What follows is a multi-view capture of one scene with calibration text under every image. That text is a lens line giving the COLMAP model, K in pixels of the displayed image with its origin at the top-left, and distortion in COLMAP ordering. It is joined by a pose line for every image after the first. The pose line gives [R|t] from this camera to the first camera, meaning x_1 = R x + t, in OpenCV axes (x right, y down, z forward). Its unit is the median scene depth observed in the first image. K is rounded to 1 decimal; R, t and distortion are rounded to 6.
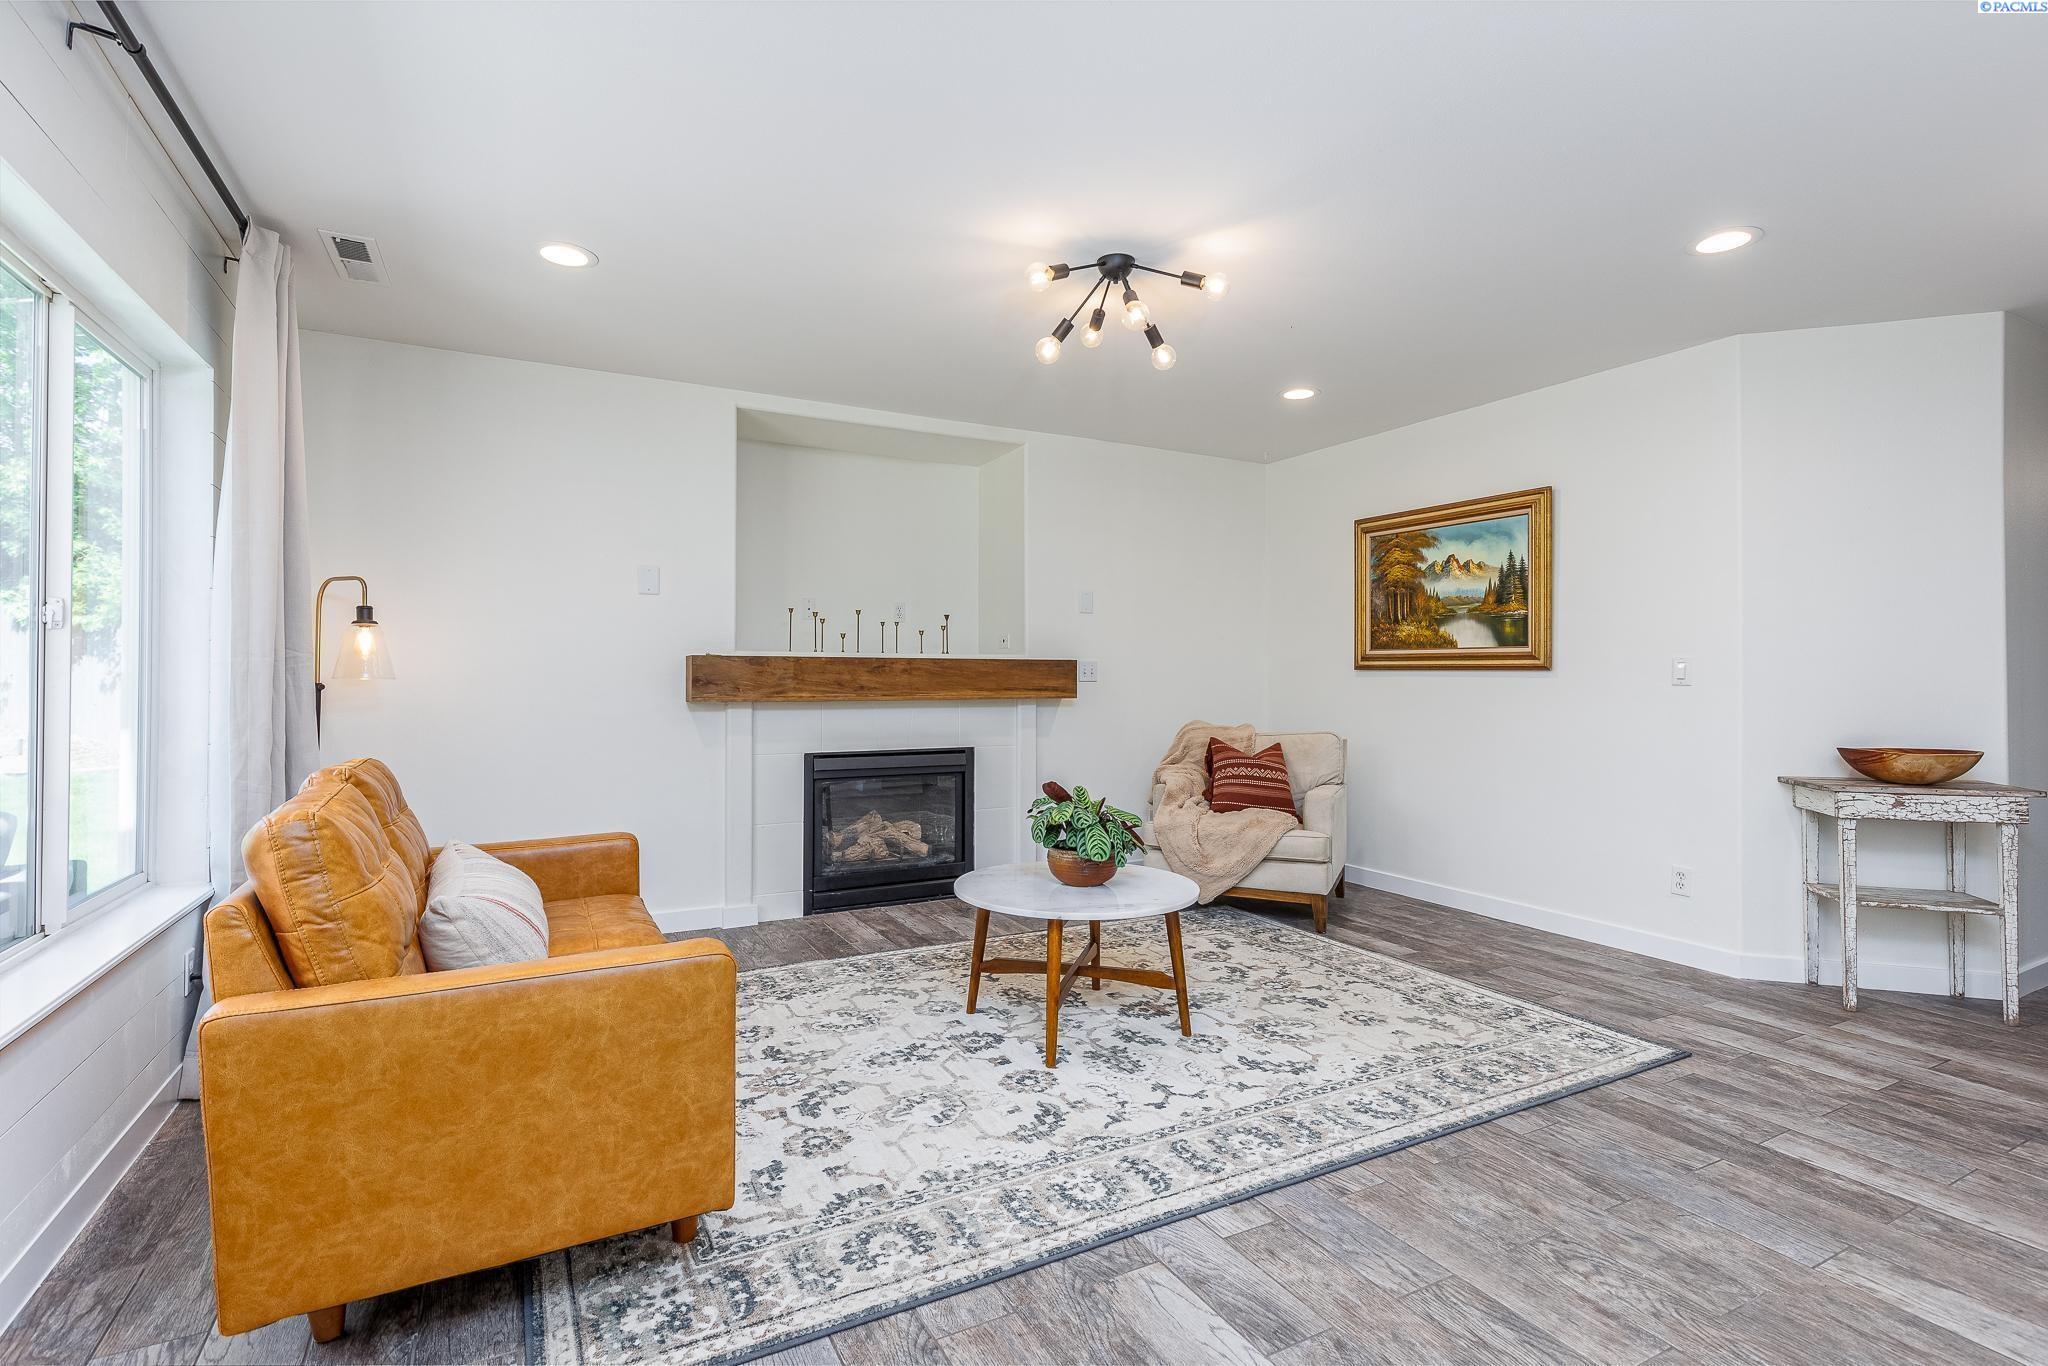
lens RADIAL K [[950.2, 0, 1035.5], [0, 950.2, 680.1], [0, 0, 1]] dist [-0.000048, -0.000015]
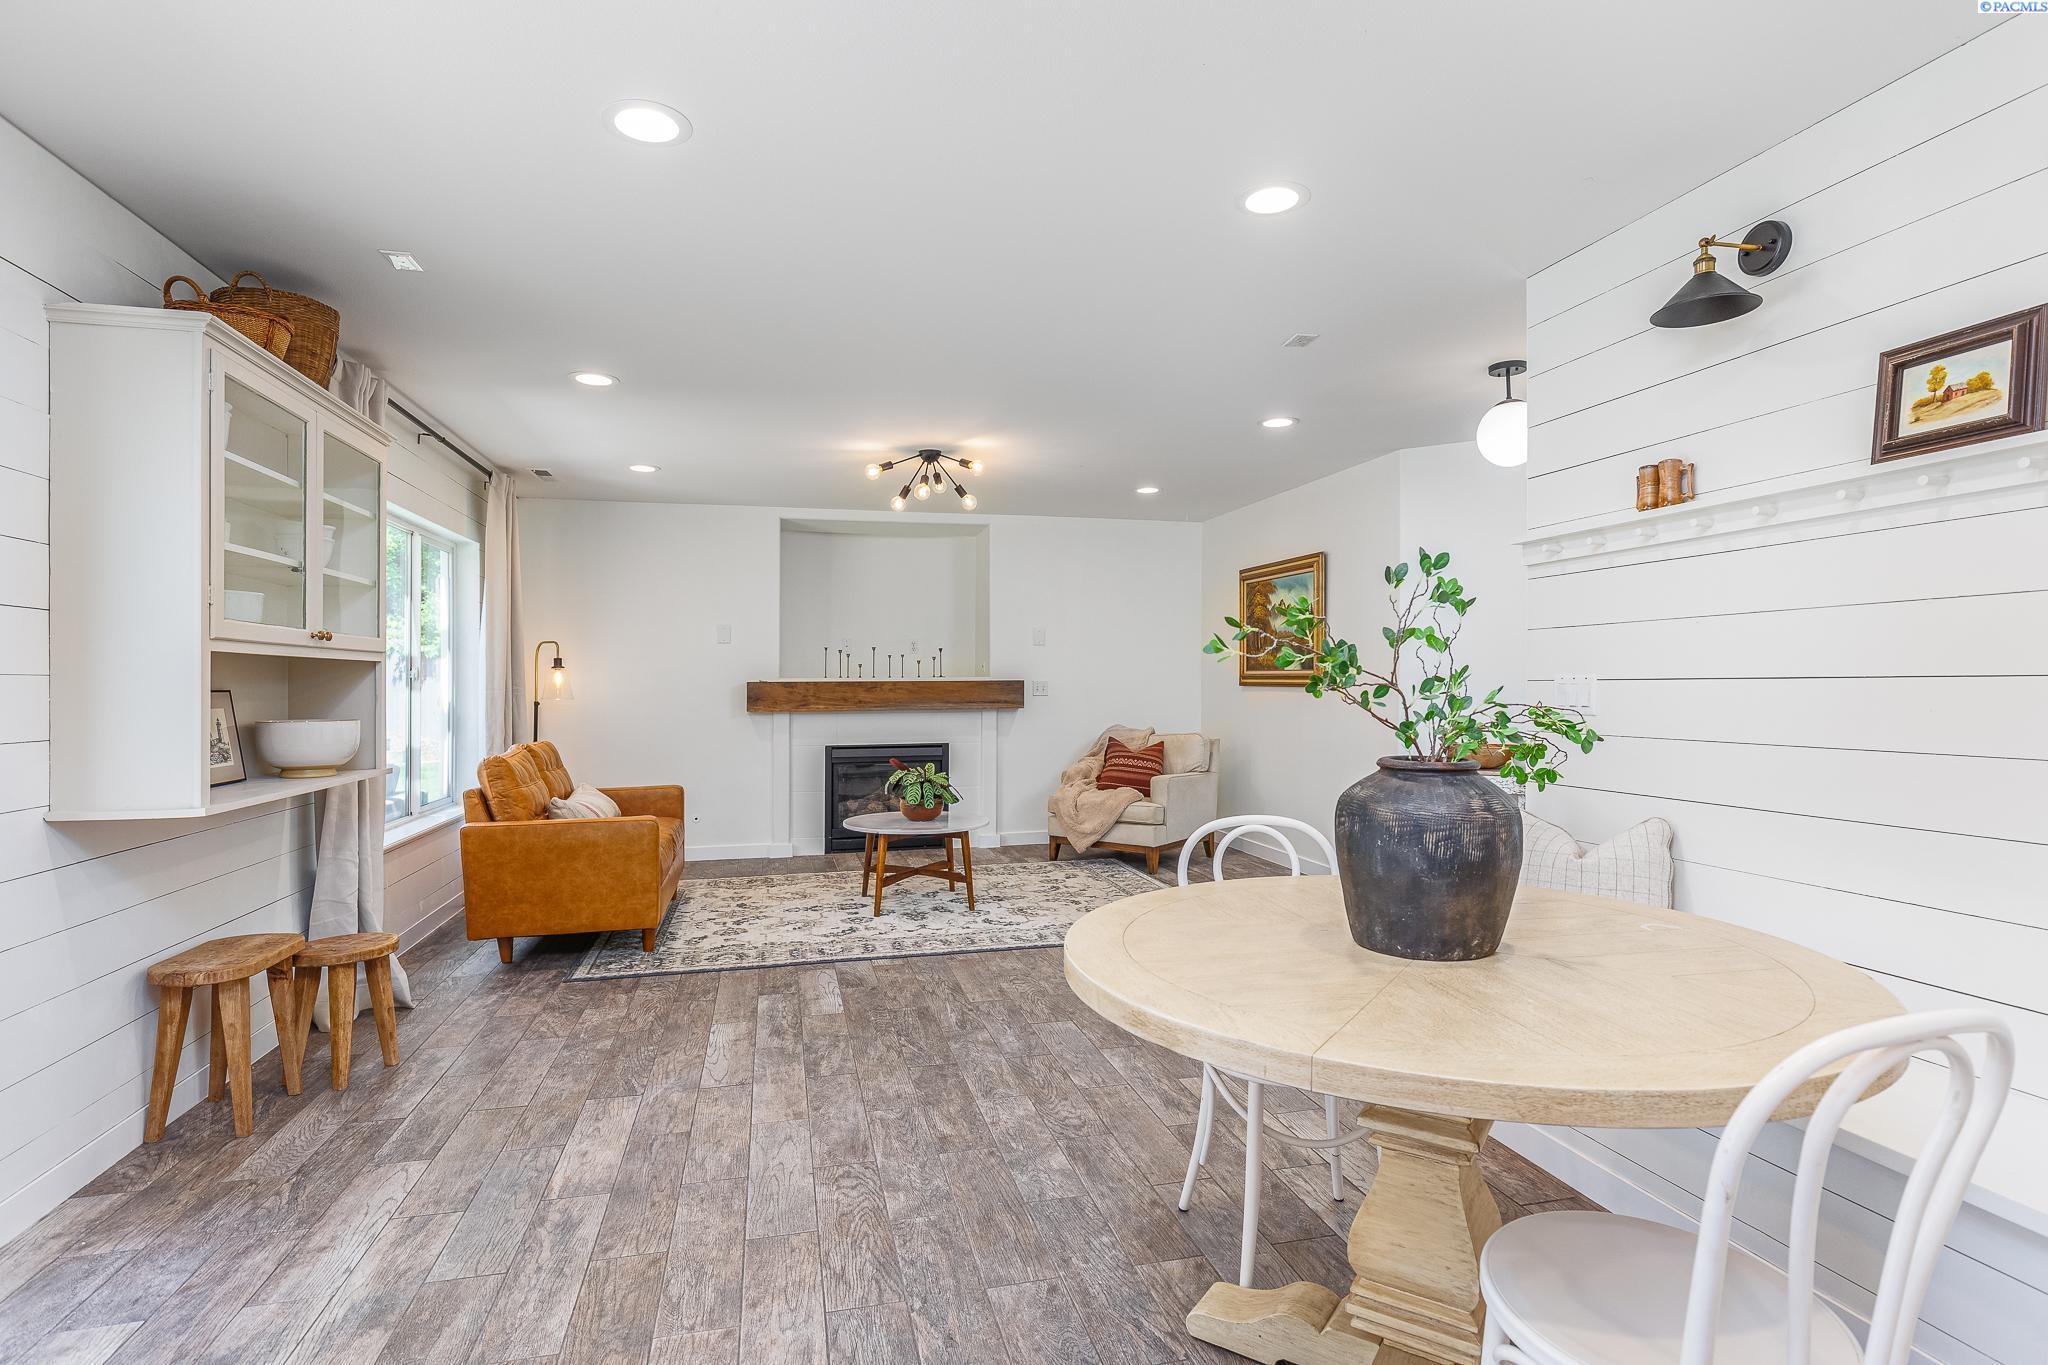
lens RADIAL K [[1002.5, 0, 1043.3], [0, 1002.5, 687.7], [0, 0, 1]] dist [0.002846, 0.000170]
pose [[0.972147, -0.006628, -0.234278, 0.675276], [0.007146, 0.999974, 0.001362, -0.020549], [0.234263, -0.002998, 0.972169, -0.668802]]
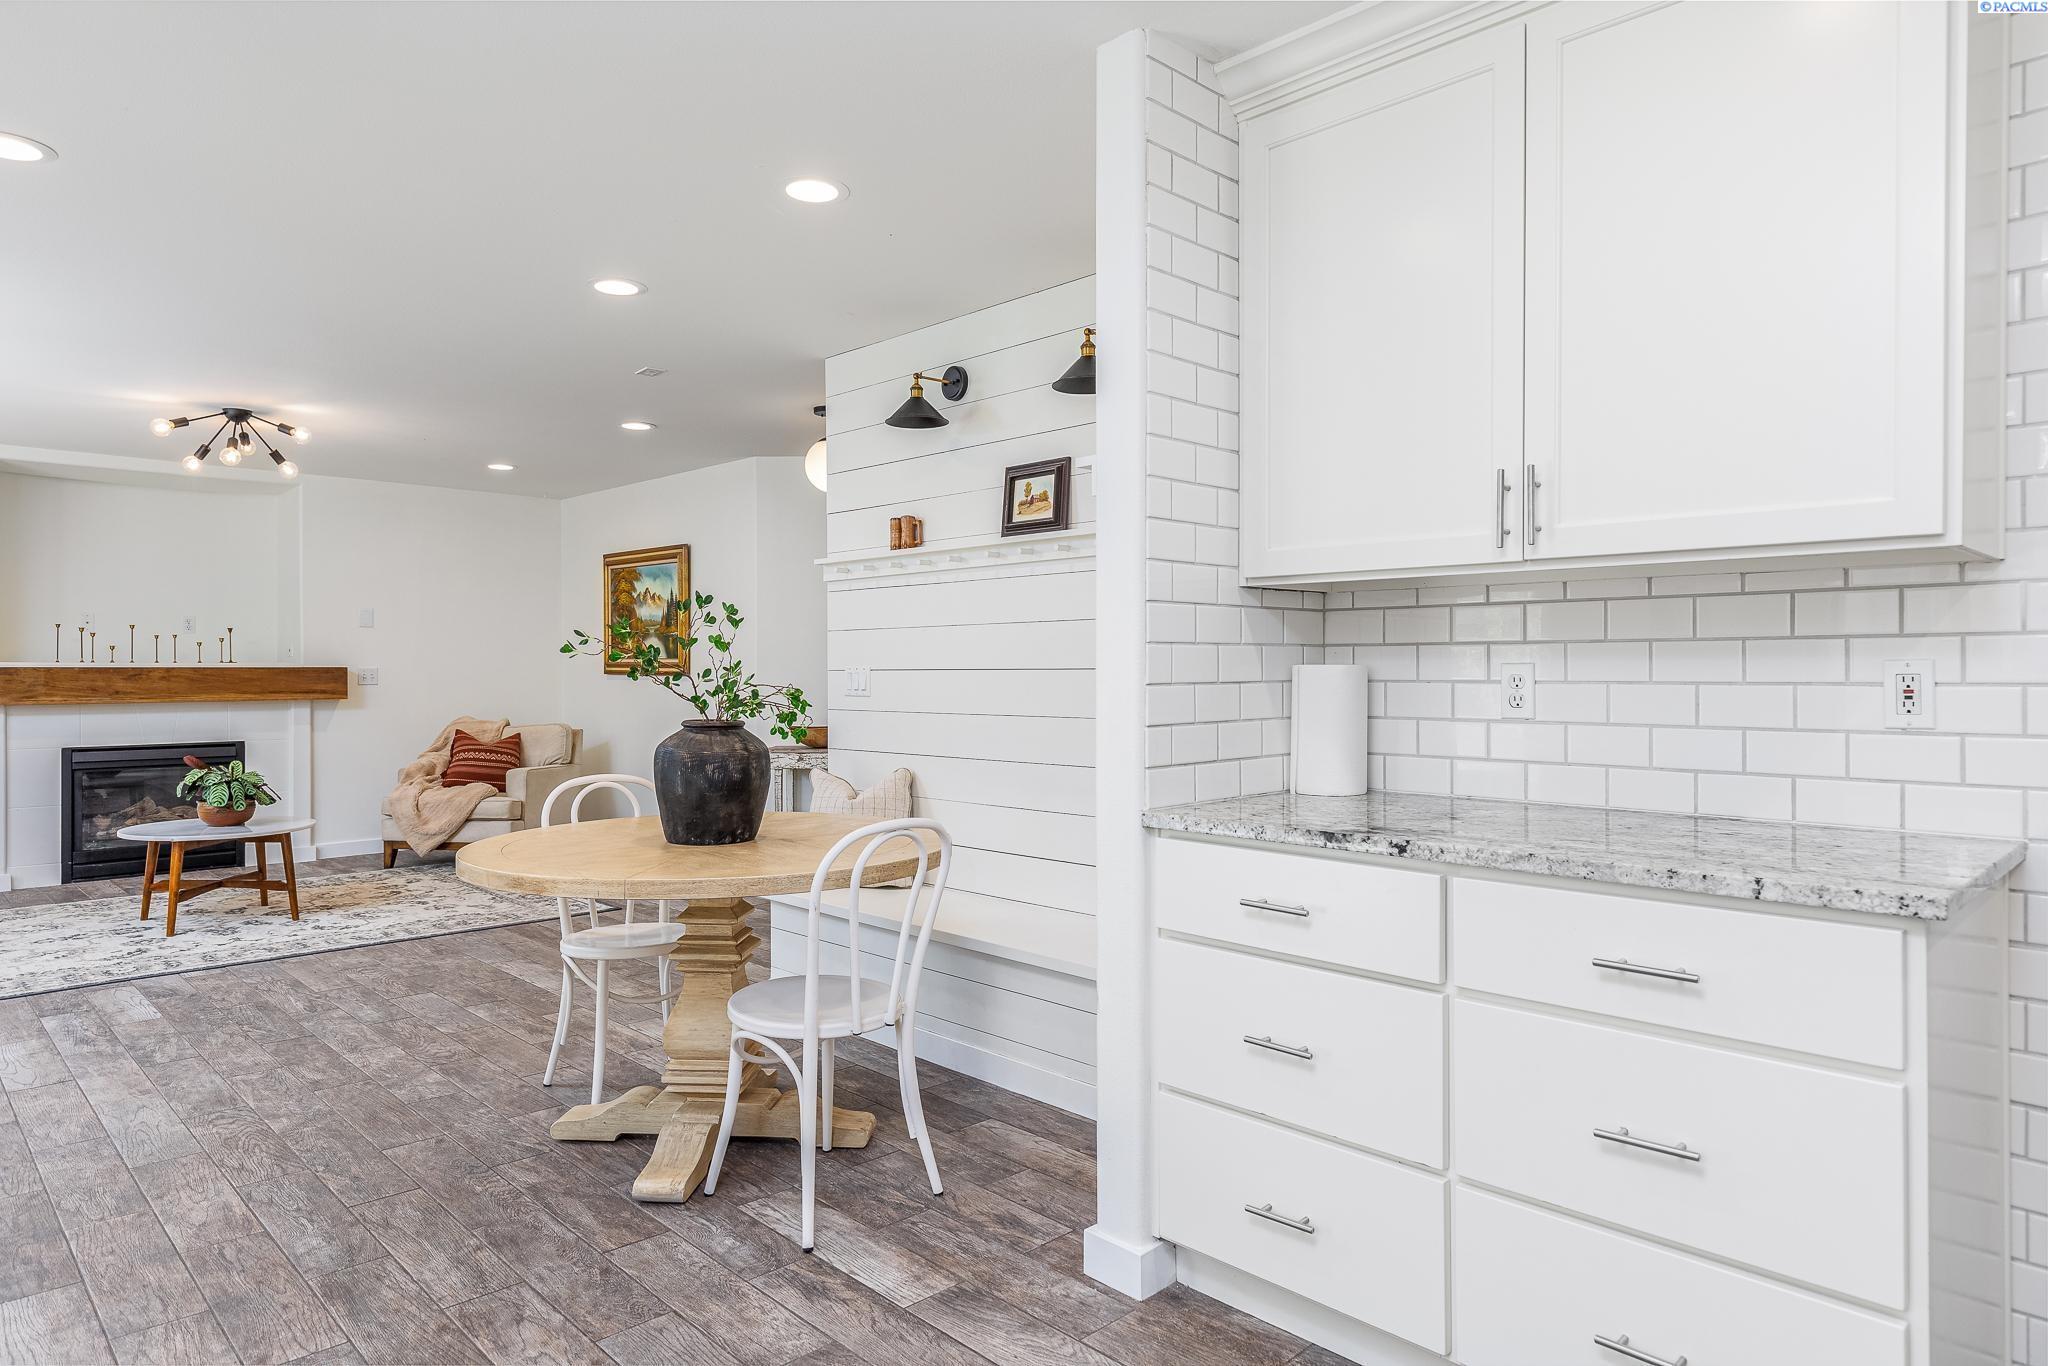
lens RADIAL K [[1209.6, 0, 1026.4], [0, 1209.6, 703.4], [0, 0, 1]] dist [0.002411, 0.001514]
pose [[0.959728, -0.010757, 0.280726, 0.719390], [0.003719, 0.999666, 0.025591, -0.019262], [-0.280907, -0.023516, 0.959447, -1.170008]]
